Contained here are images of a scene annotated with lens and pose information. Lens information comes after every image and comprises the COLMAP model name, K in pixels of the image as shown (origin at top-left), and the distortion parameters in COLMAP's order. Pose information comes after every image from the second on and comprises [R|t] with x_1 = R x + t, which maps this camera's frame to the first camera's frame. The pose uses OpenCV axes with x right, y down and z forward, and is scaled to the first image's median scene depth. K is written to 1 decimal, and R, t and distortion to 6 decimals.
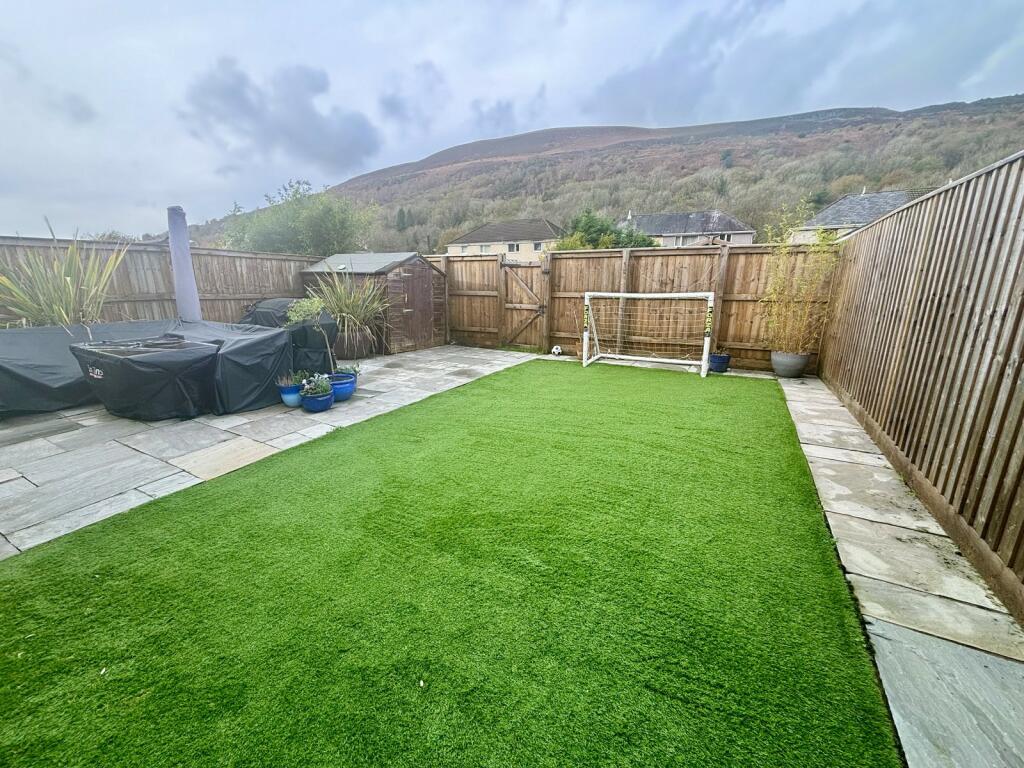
lens RADIAL K [[412.7, 0, 512.0], [0, 412.7, 384.0], [0, 0, 1]] dist [-0.001992, 0.000502]
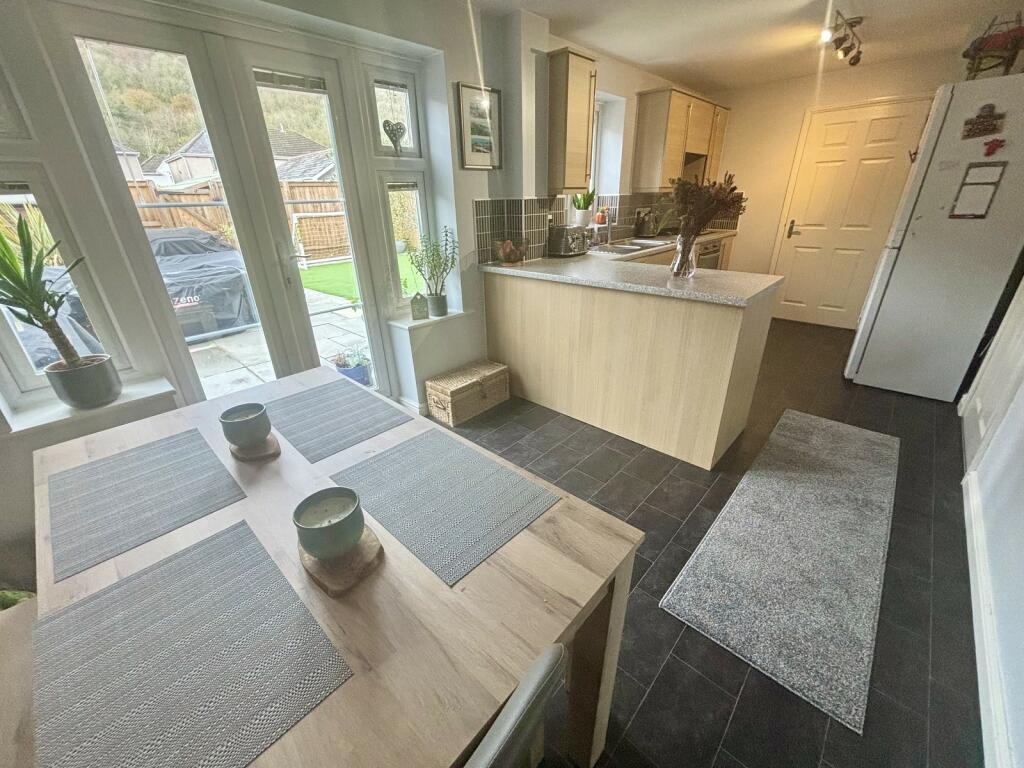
lens RADIAL K [[412.7, 0, 512.0], [0, 412.7, 384.0], [0, 0, 1]] dist [-0.001992, 0.000502]
pose [[0.250664, -0.405050, 0.879262, -1.146531], [0.263381, 0.902533, 0.340684, 0.015058], [-0.931557, 0.146184, 0.332915, -0.061808]]
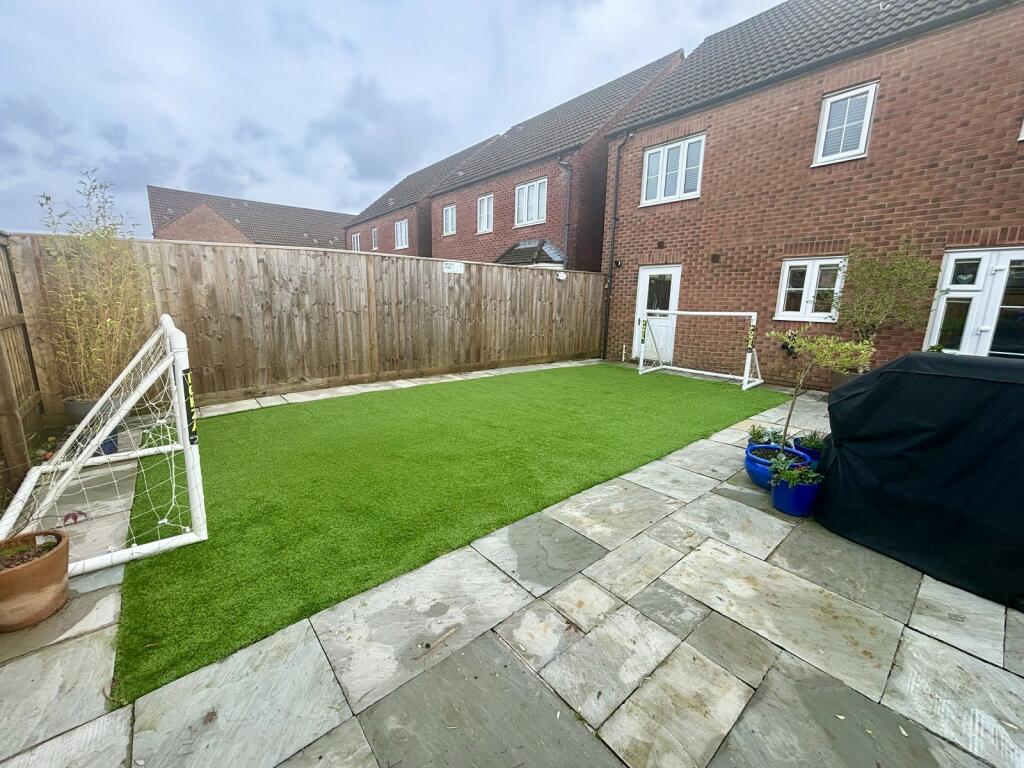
lens RADIAL K [[412.7, 0, 512.0], [0, 412.7, 384.0], [0, 0, 1]] dist [-0.001992, 0.000502]
pose [[-0.931082, -0.091119, 0.353248, -0.198543], [0.071780, 0.903619, 0.422281, -0.322244], [-0.357679, 0.418534, -0.834802, 1.271192]]
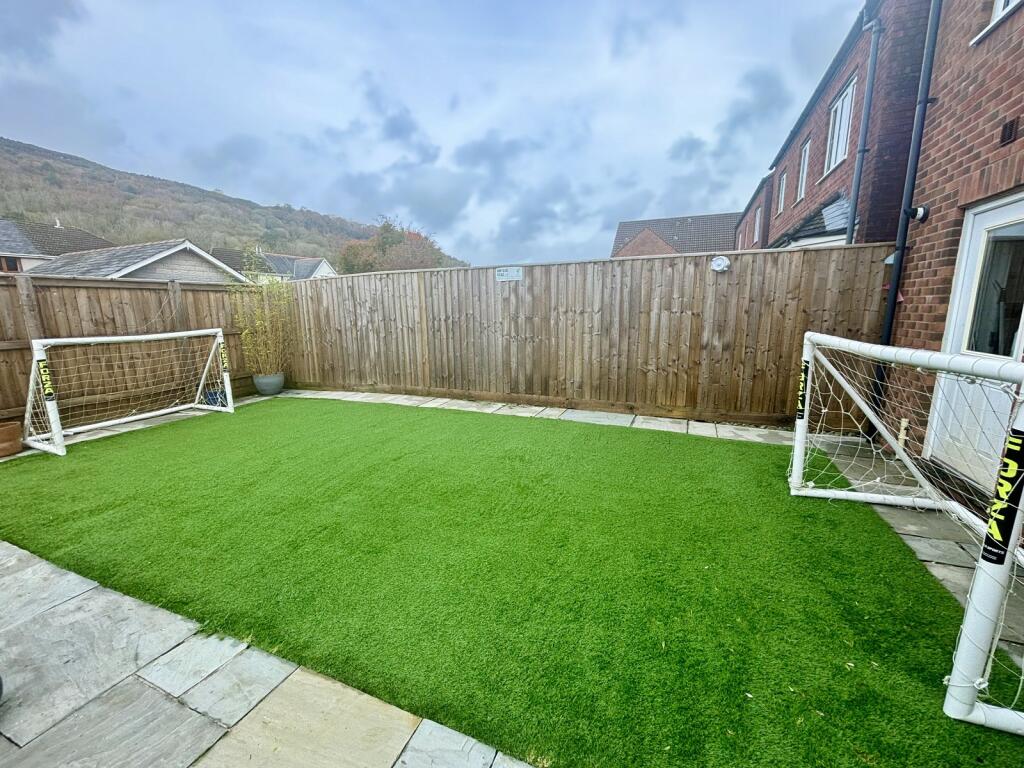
lens RADIAL K [[412.7, 0, 512.0], [0, 412.7, 384.0], [0, 0, 1]] dist [-0.001992, 0.000502]
pose [[-0.103687, -0.182932, 0.977643, -0.548593], [0.262720, 0.942992, 0.204312, -0.104598], [-0.959285, 0.278031, -0.049716, 0.378072]]
